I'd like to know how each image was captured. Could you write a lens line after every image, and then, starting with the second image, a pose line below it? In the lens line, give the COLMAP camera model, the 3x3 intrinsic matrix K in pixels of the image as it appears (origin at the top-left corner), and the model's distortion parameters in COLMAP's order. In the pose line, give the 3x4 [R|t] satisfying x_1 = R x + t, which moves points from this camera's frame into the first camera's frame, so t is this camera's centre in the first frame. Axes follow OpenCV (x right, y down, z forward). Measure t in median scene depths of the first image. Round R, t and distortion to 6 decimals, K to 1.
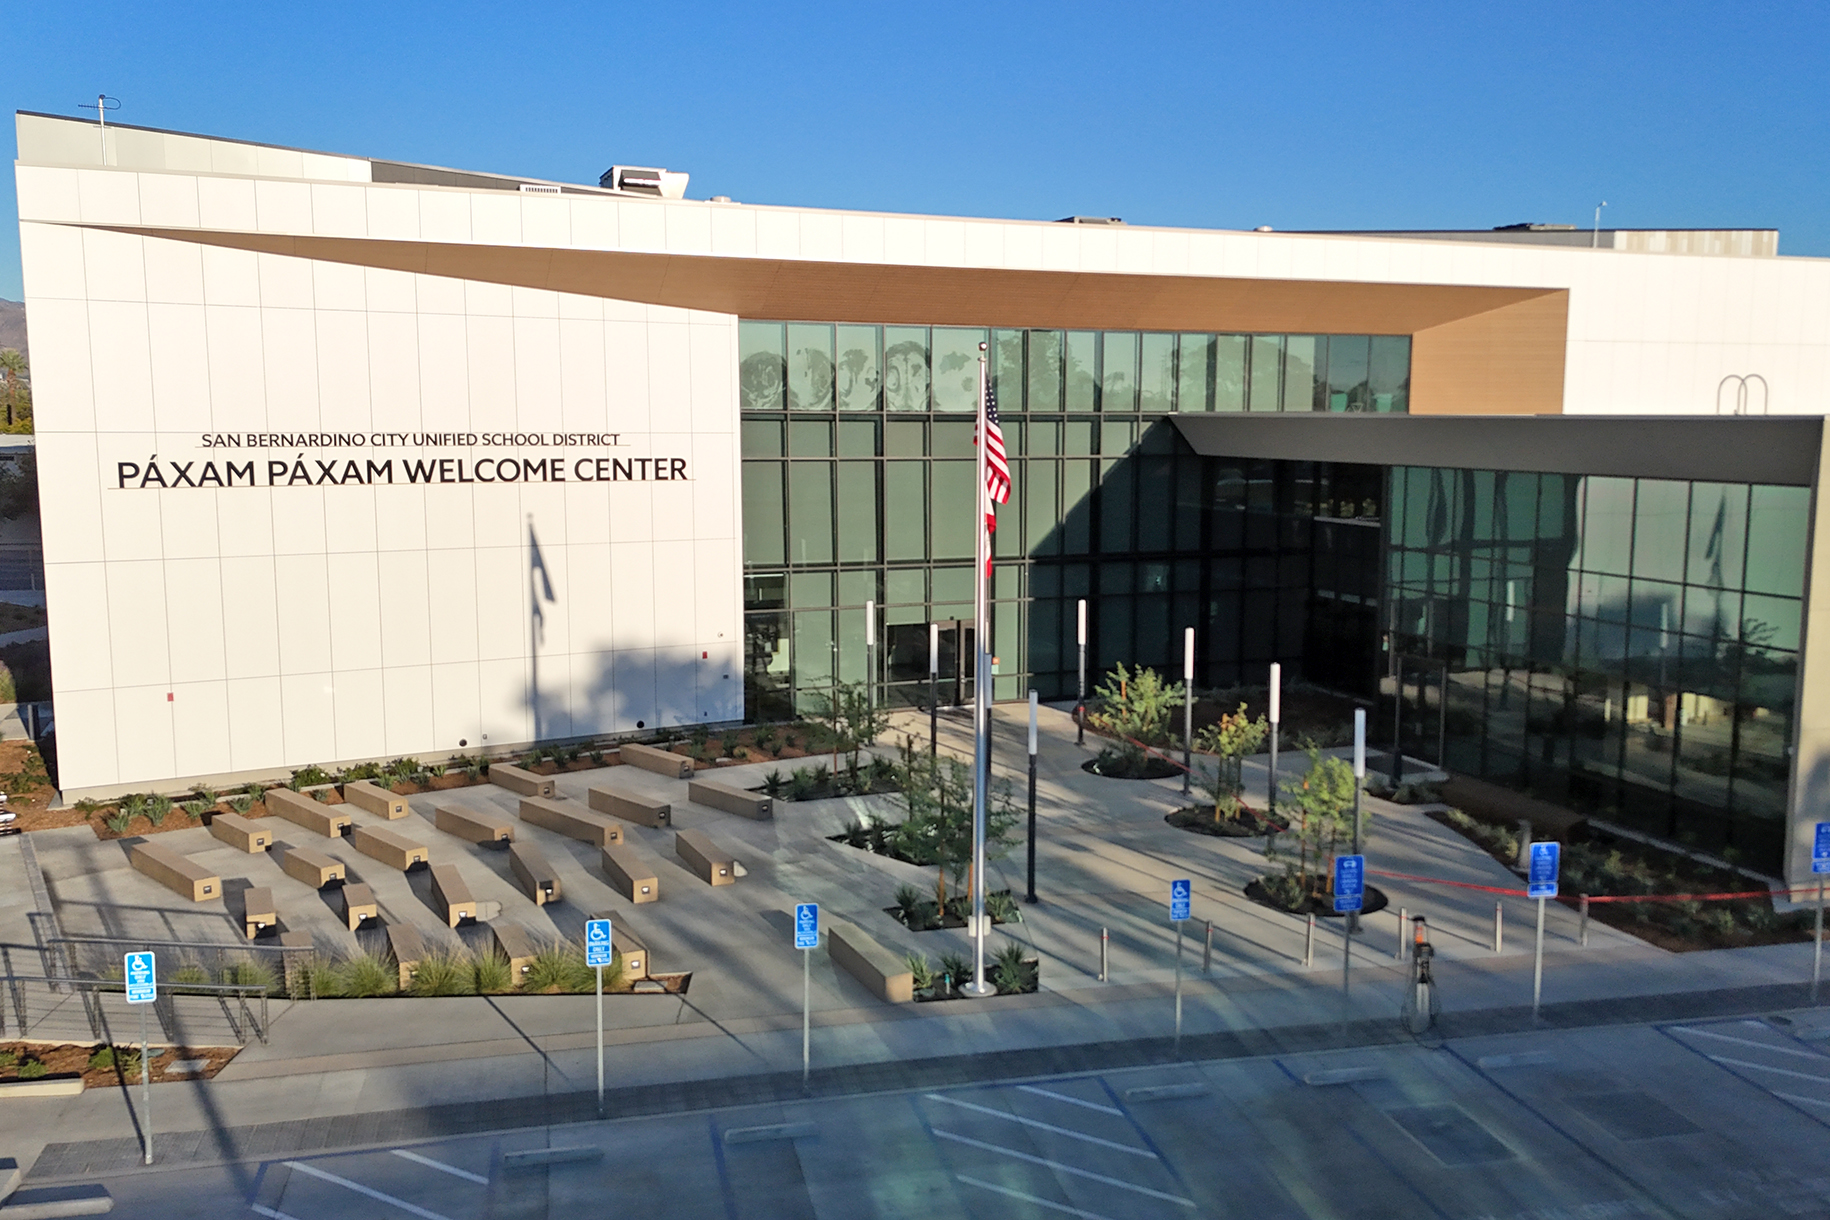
lens RADIAL K [[1632.7, 0, 944.7], [0, 1632.7, 615.2], [0, 0, 1]] dist [0.046248, -0.013843]
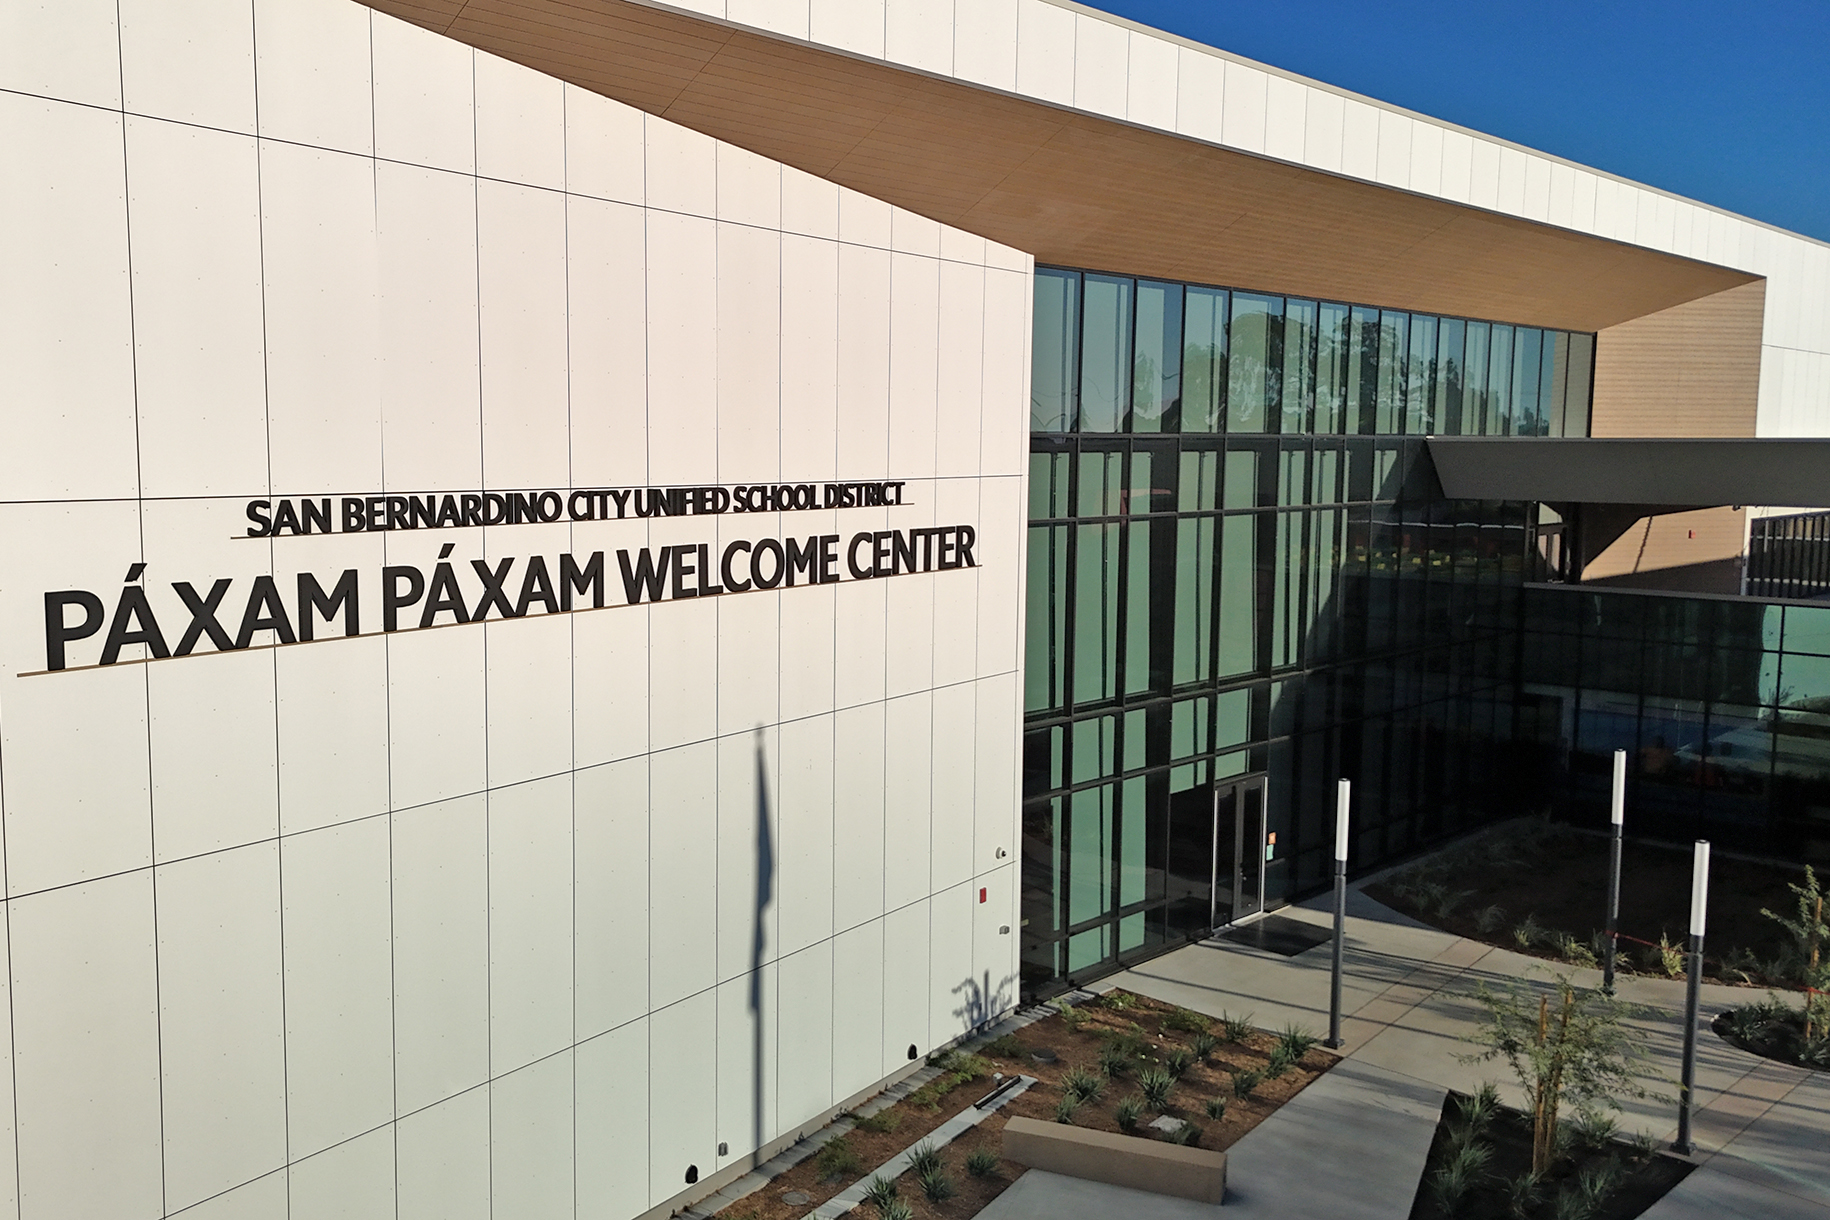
lens RADIAL K [[1628.3, 0, 767.7], [0, 1628.3, 613.2], [0, 0, 1]] dist [0.148396, -0.303907]
pose [[0.920403, -0.041921, 0.388718, -0.454254], [0.049271, 0.998745, -0.008955, -0.071940], [-0.387854, 0.027395, 0.921313, 0.587702]]
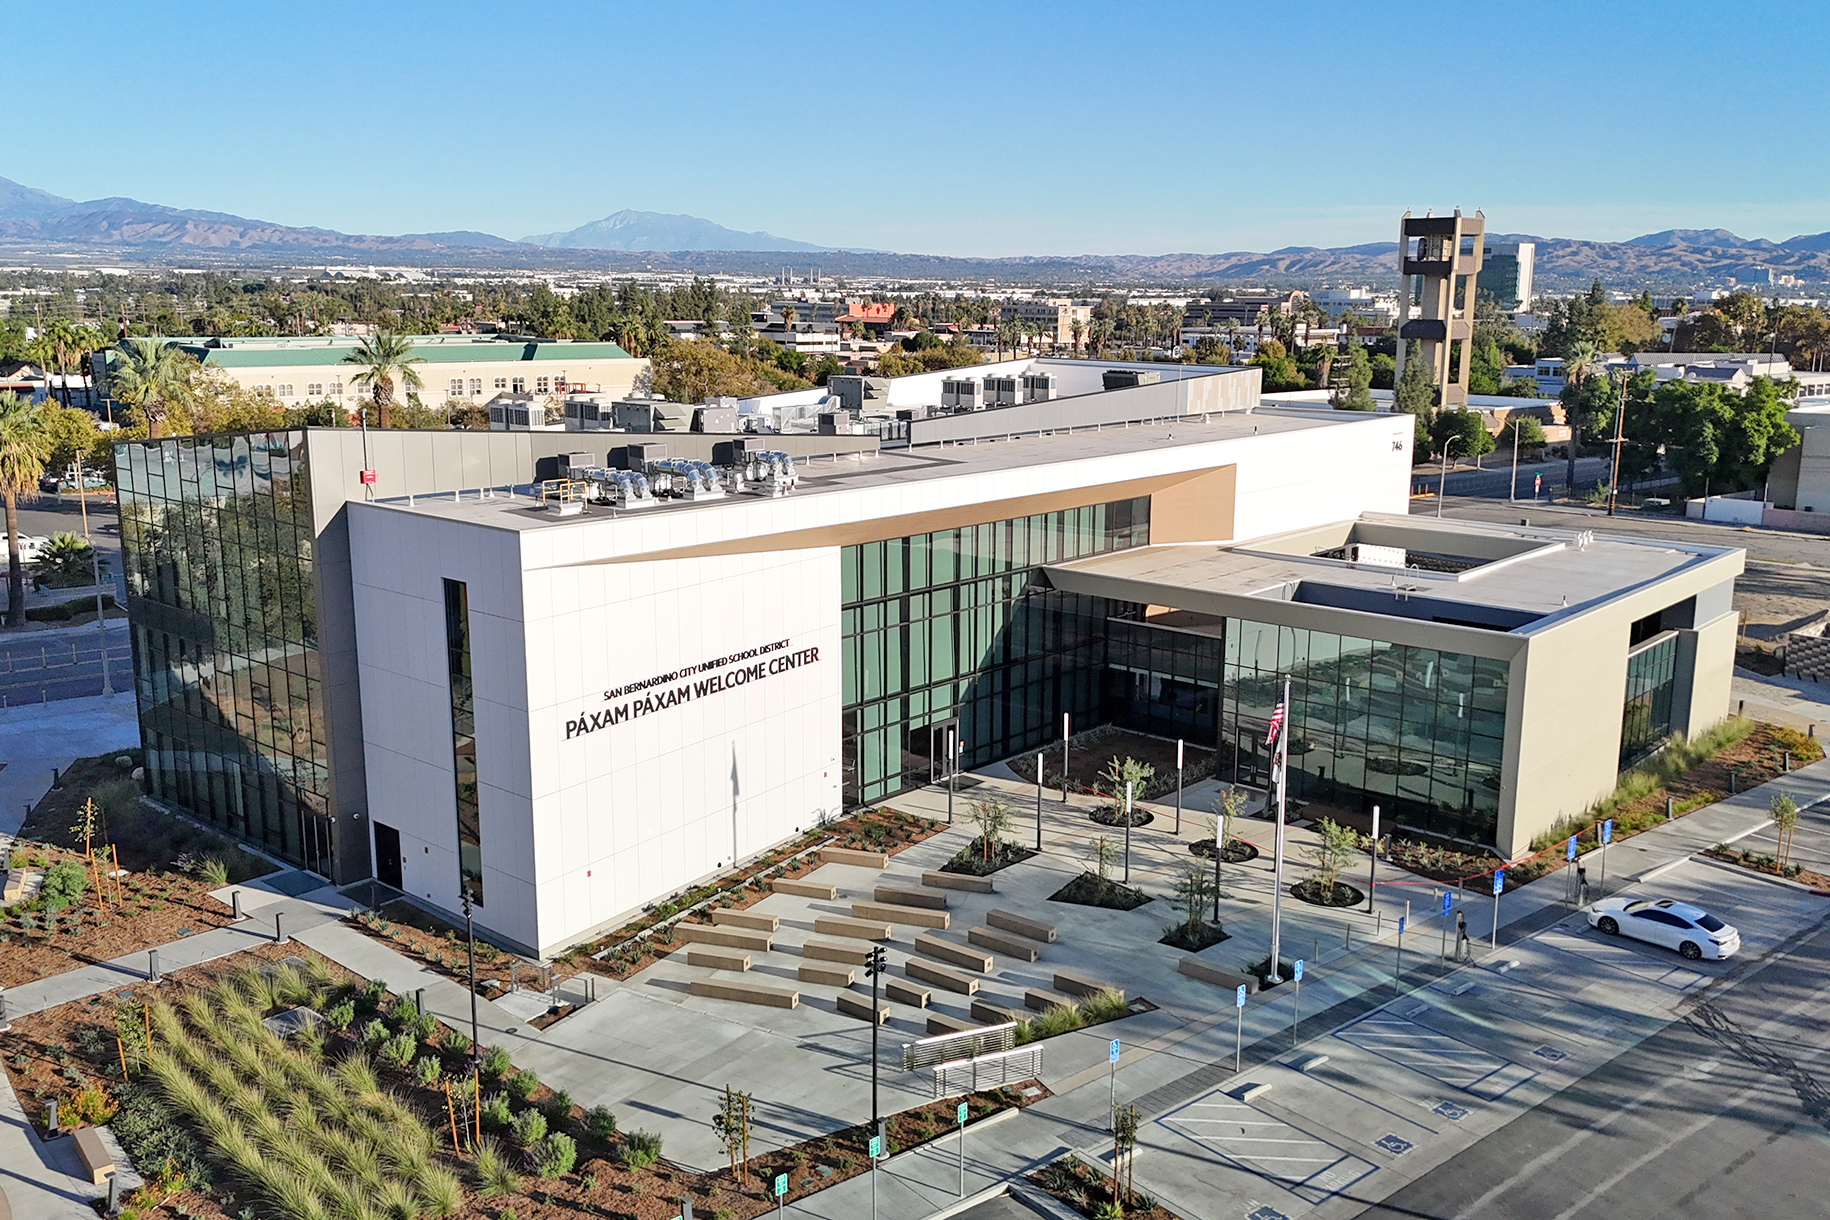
lens RADIAL K [[1674.0, 0, 956.1], [0, 1674.0, 602.0], [0, 0, 1]] dist [0.106118, -0.138784]
pose [[0.882681, -0.089951, 0.461285, -0.794861], [0.054808, 0.994518, 0.089055, -0.282769], [-0.466766, -0.053325, 0.882772, -0.412503]]
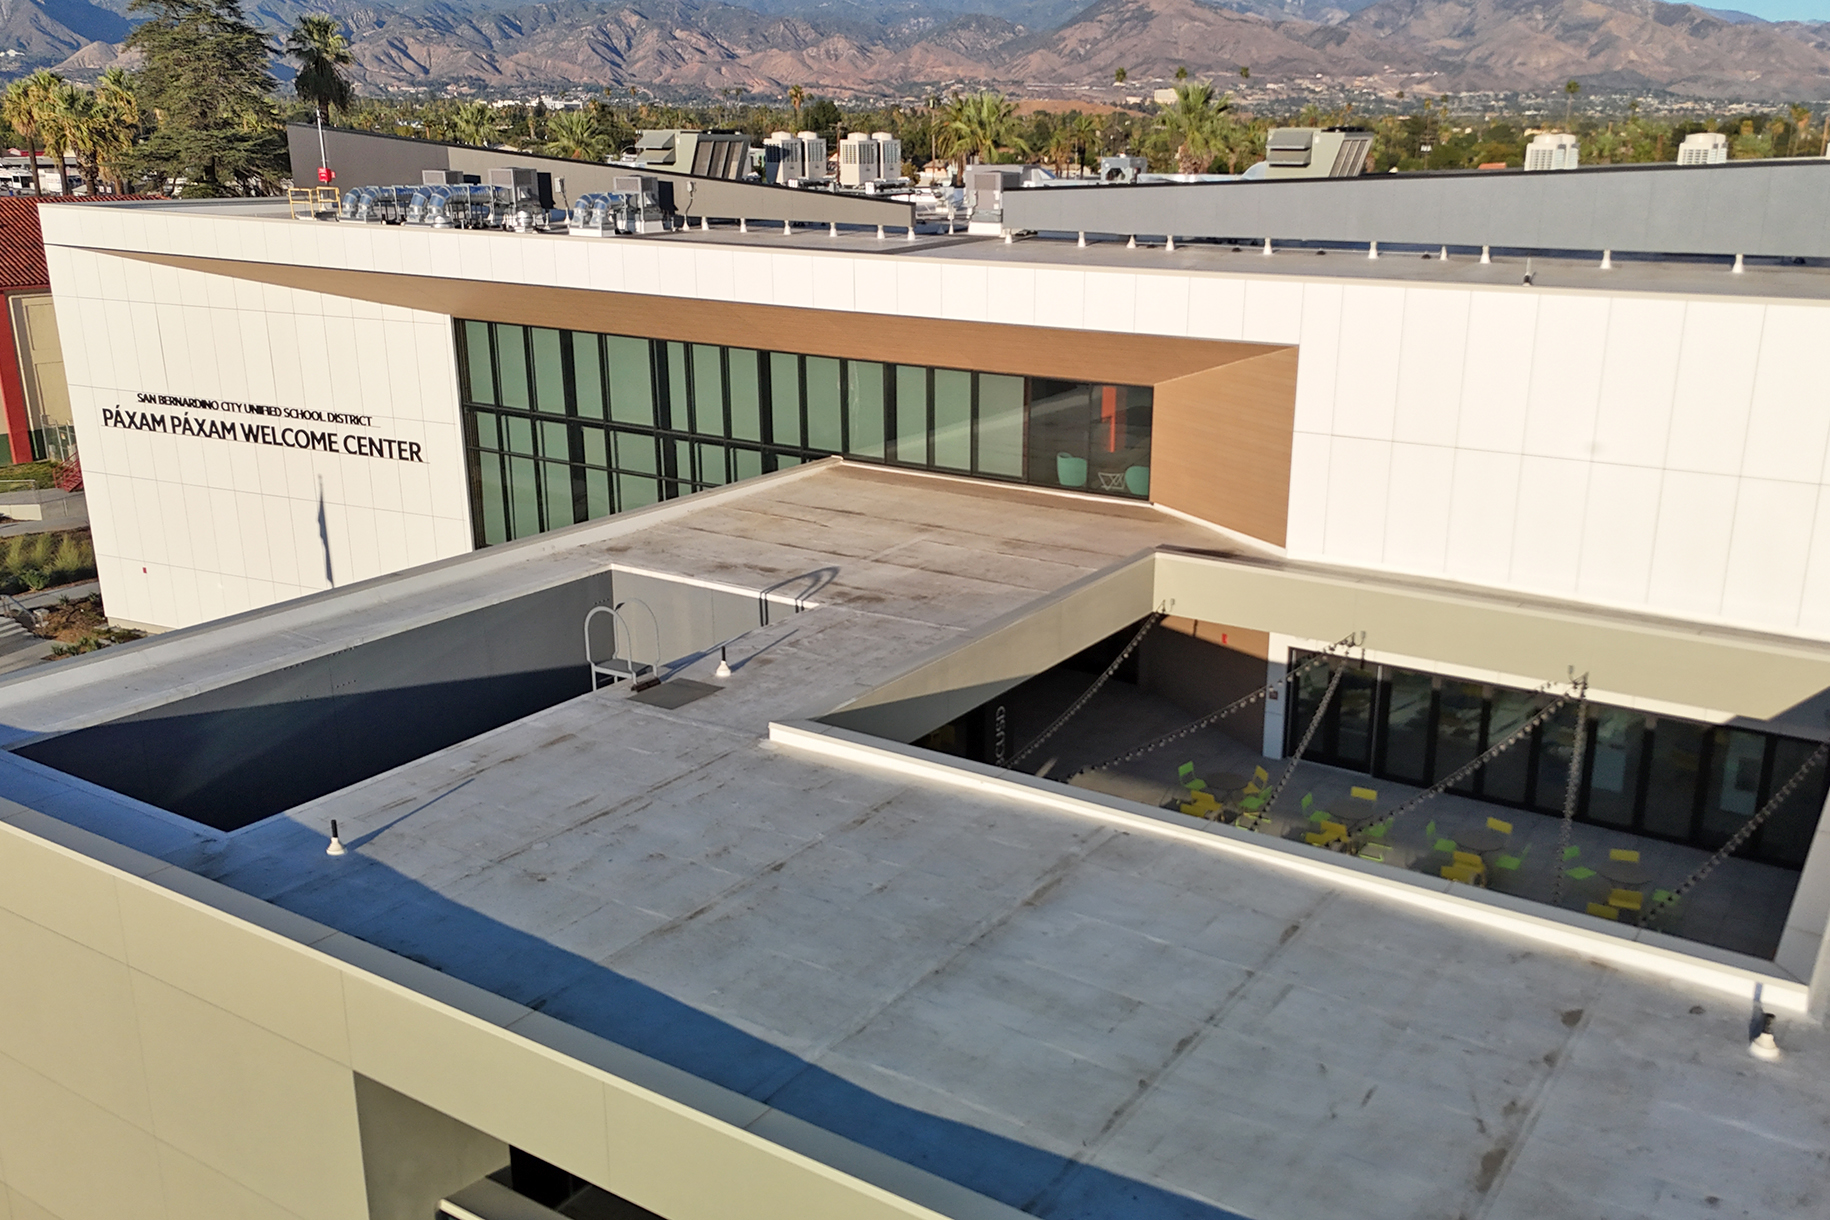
lens RADIAL K [[1632.7, 0, 944.7], [0, 1632.7, 615.2], [0, 0, 1]] dist [0.046248, -0.013843]
pose [[0.573843, 0.231052, -0.785697, 1.025120], [-0.100837, 0.972011, 0.212194, -0.274792], [0.812734, -0.042539, 0.581080, 0.683427]]
